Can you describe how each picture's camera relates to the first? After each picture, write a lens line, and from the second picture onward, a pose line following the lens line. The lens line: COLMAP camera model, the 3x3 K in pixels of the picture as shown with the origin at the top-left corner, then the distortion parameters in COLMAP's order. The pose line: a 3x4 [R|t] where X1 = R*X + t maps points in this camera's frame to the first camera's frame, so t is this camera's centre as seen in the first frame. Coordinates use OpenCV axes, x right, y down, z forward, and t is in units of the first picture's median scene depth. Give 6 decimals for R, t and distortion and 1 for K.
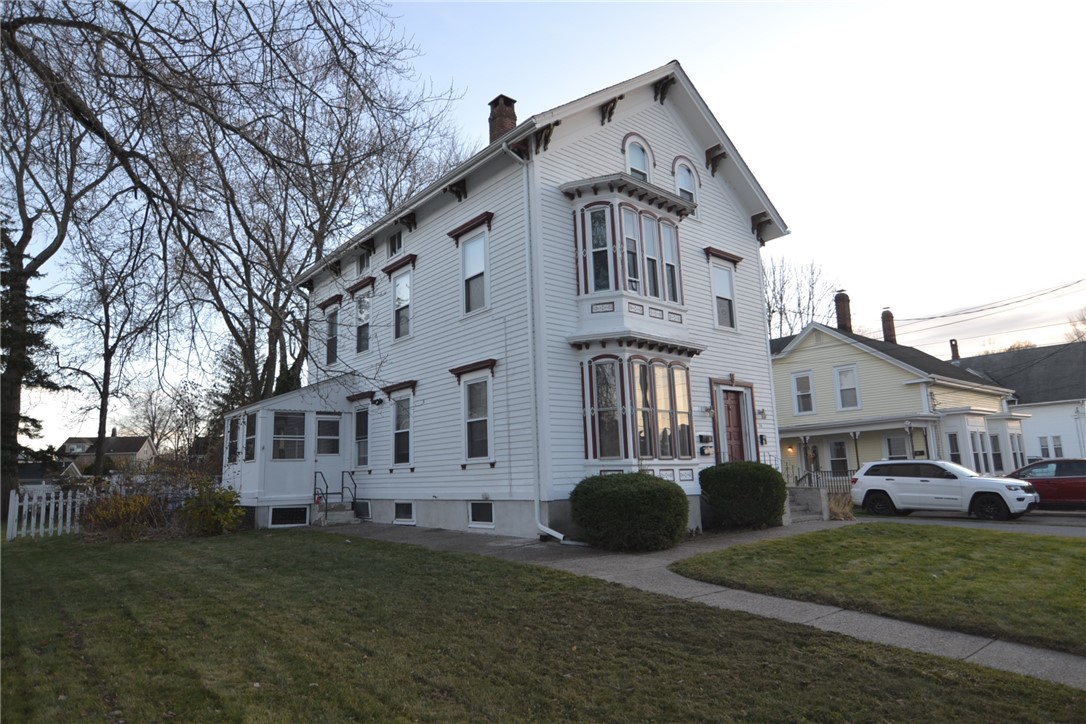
lens RADIAL K [[641.6, 0, 543.0], [0, 641.6, 362.0], [0, 0, 1]] dist [-0.024986, -0.000212]
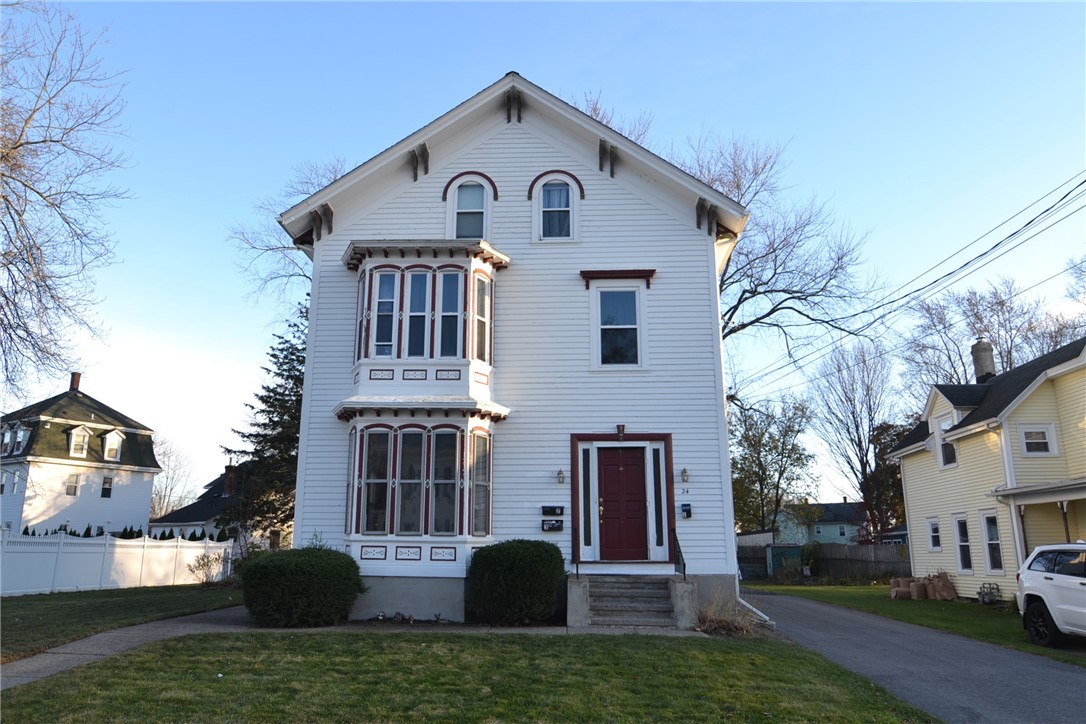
lens RADIAL K [[763.1, 0, 543.0], [0, 763.1, 362.0], [0, 0, 1]] dist [-0.029606, 0.000268]
pose [[0.732896, -0.131352, -0.667541, 0.907417], [0.091319, 0.991299, -0.094798, 0.022932], [0.674185, 0.008518, 0.738514, 0.274864]]
